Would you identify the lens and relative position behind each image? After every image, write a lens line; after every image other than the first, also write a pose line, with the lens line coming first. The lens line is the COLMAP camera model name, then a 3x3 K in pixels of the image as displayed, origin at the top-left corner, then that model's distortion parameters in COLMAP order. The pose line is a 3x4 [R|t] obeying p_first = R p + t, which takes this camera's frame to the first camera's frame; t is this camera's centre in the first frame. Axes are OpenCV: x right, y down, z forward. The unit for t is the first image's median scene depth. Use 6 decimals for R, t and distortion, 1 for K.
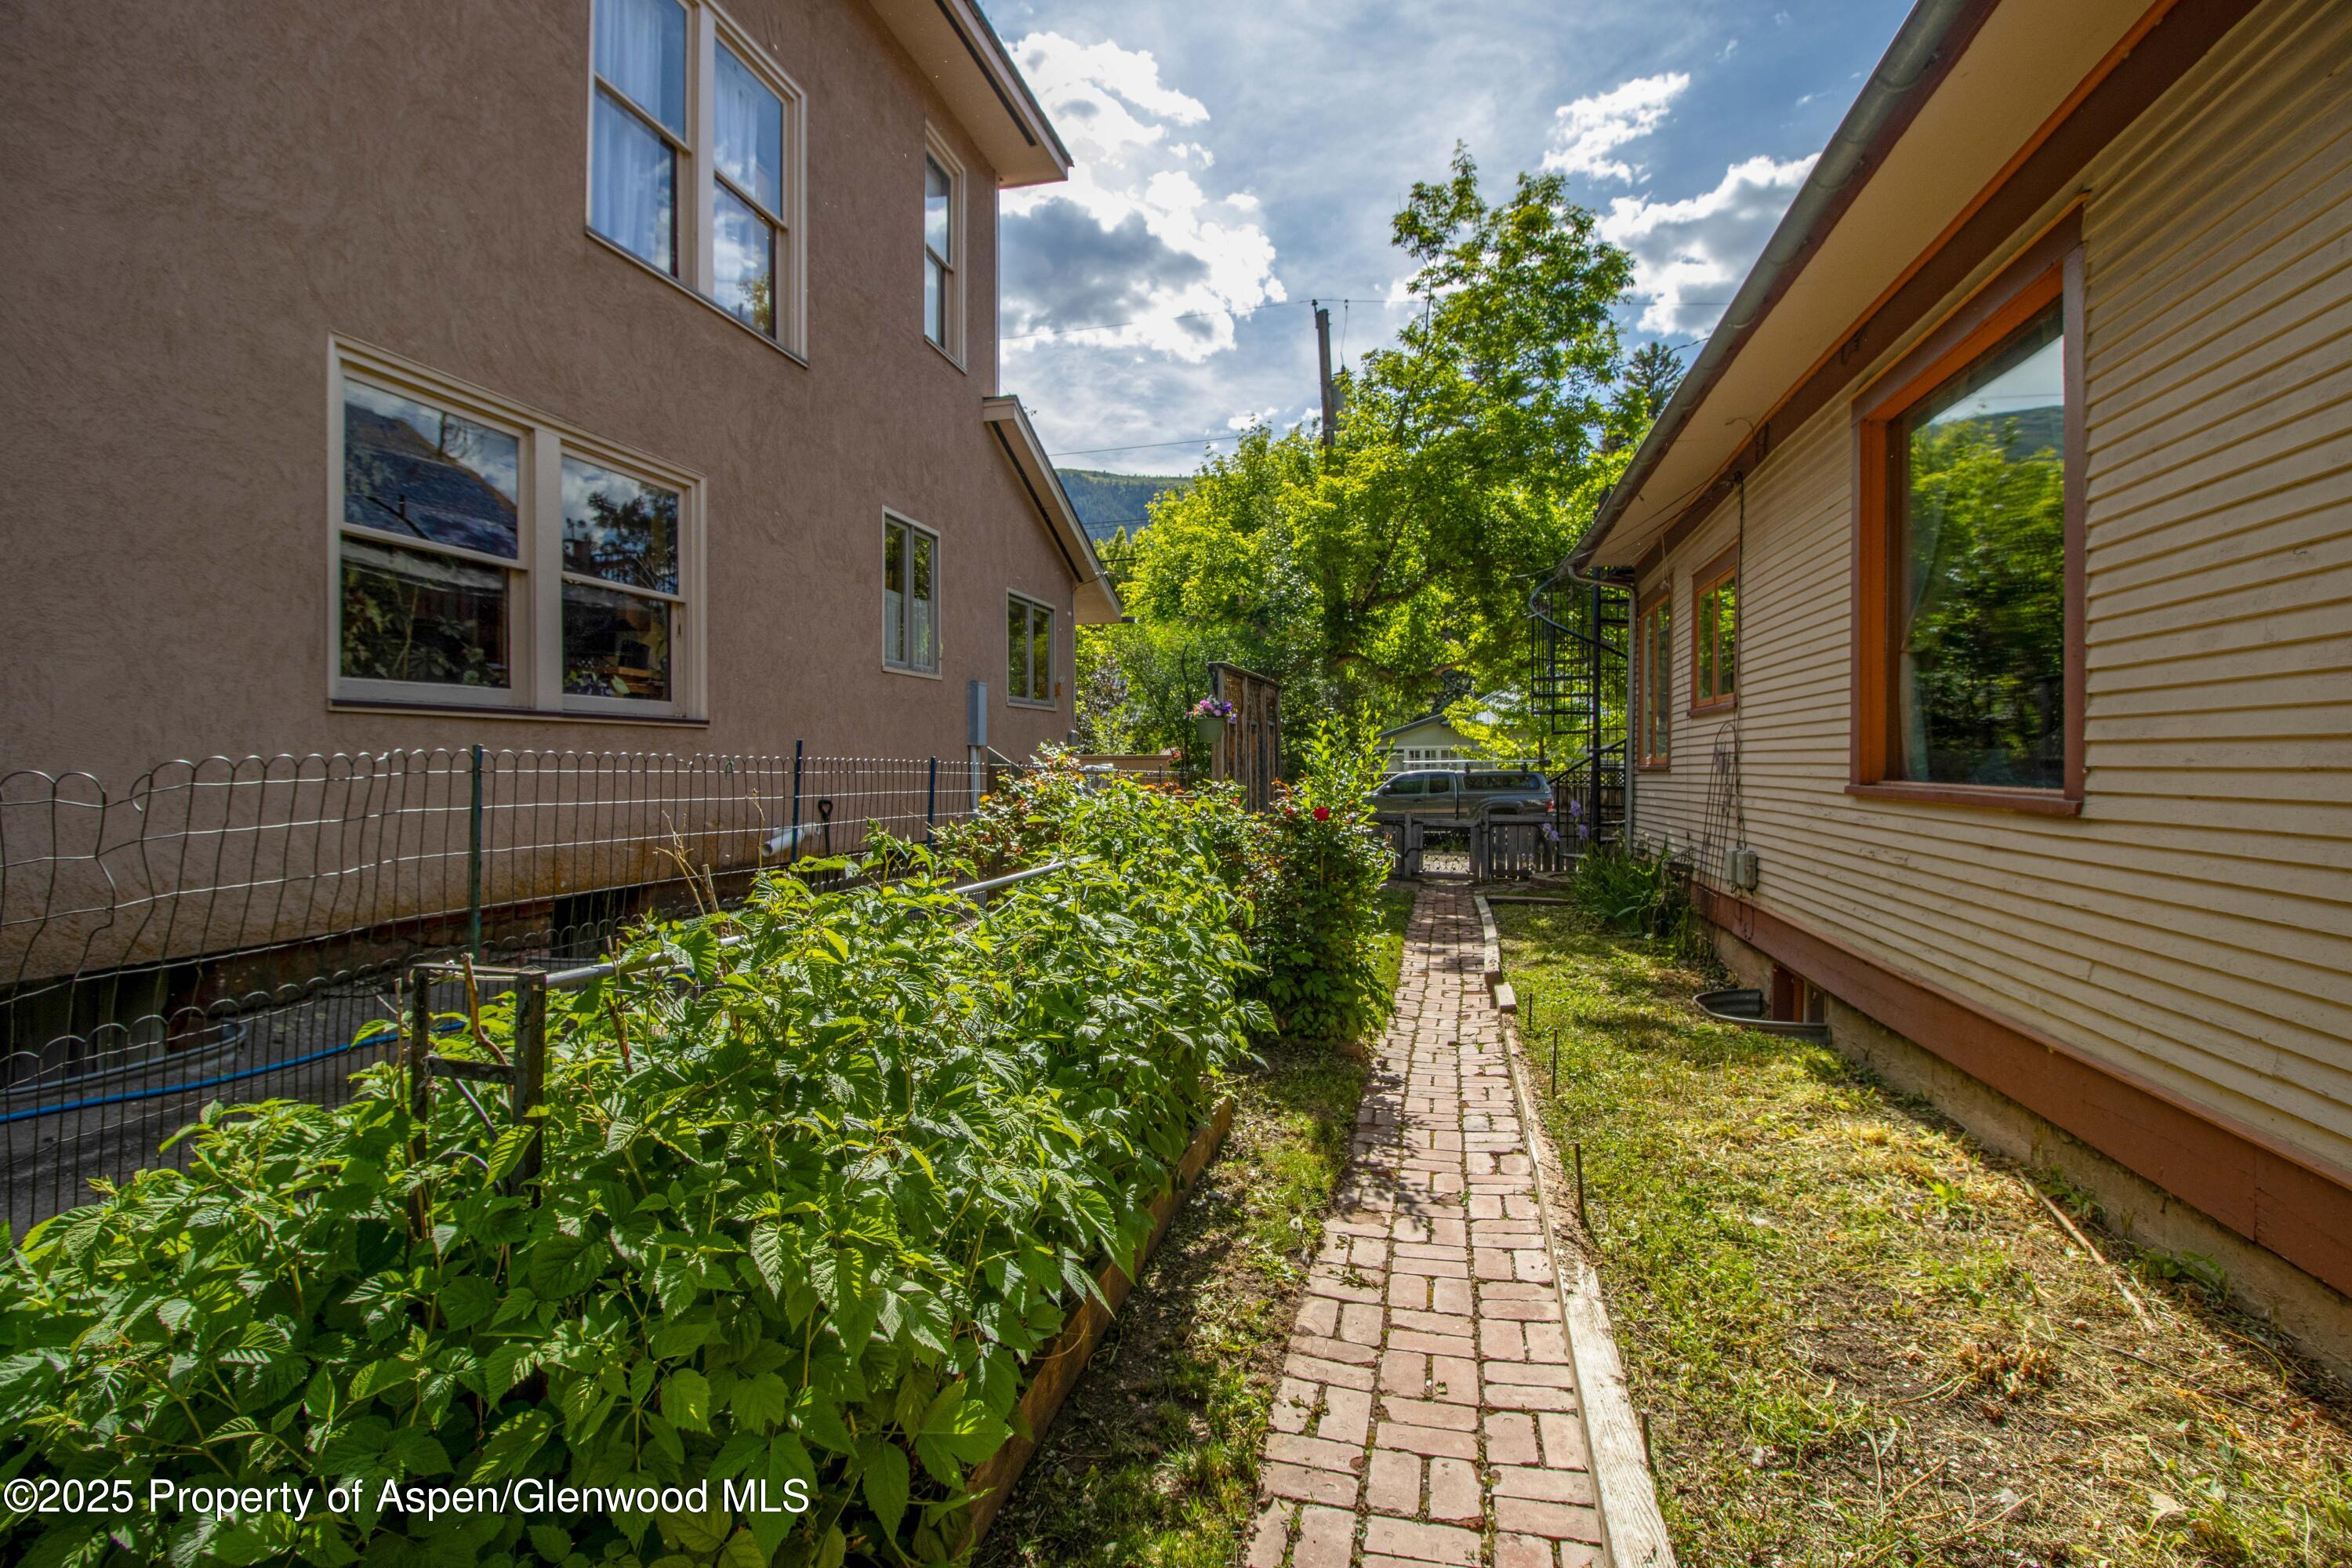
lens RADIAL K [[1114.3, 0, 1172.5], [0, 1114.3, 748.0], [0, 0, 1]] dist [0.000421, -0.000874]
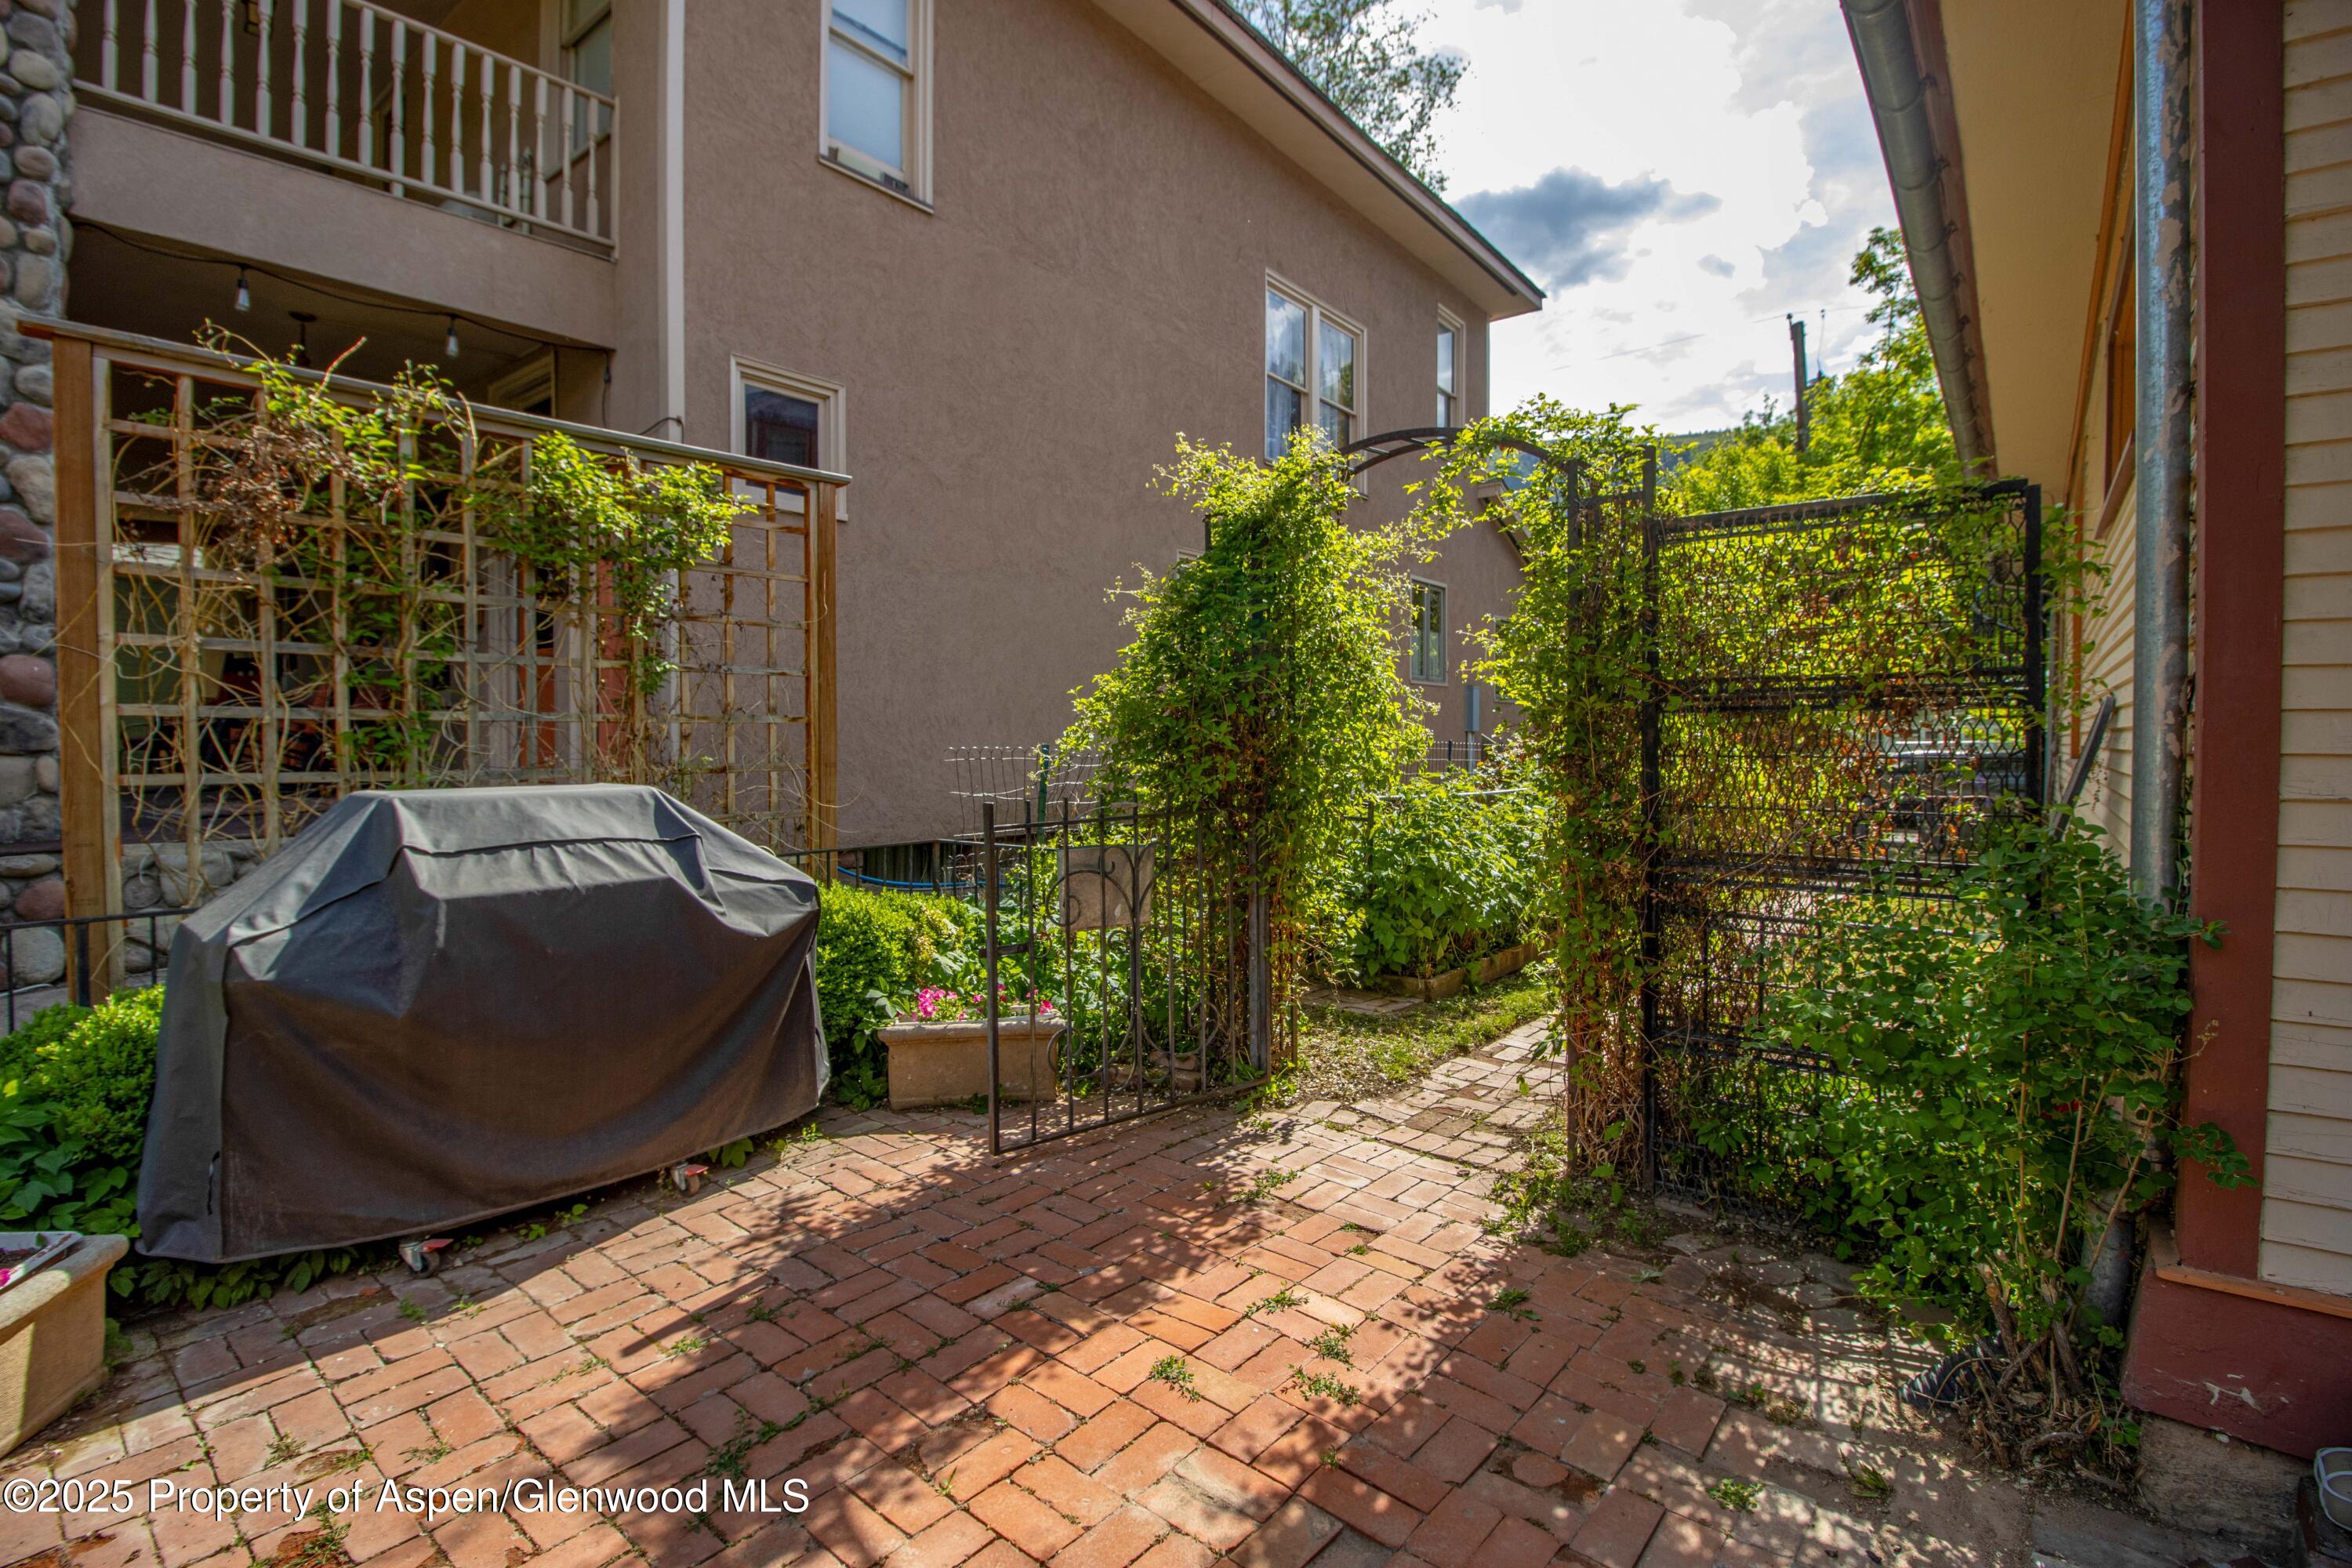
lens RADIAL K [[1114.3, 0, 1172.5], [0, 1114.3, 748.0], [0, 0, 1]] dist [0.000421, -0.000874]
pose [[0.909811, 0.007001, -0.414963, 0.061559], [-0.001164, 0.999897, 0.014319, -0.000770], [0.415021, -0.012544, 0.909726, -0.411445]]
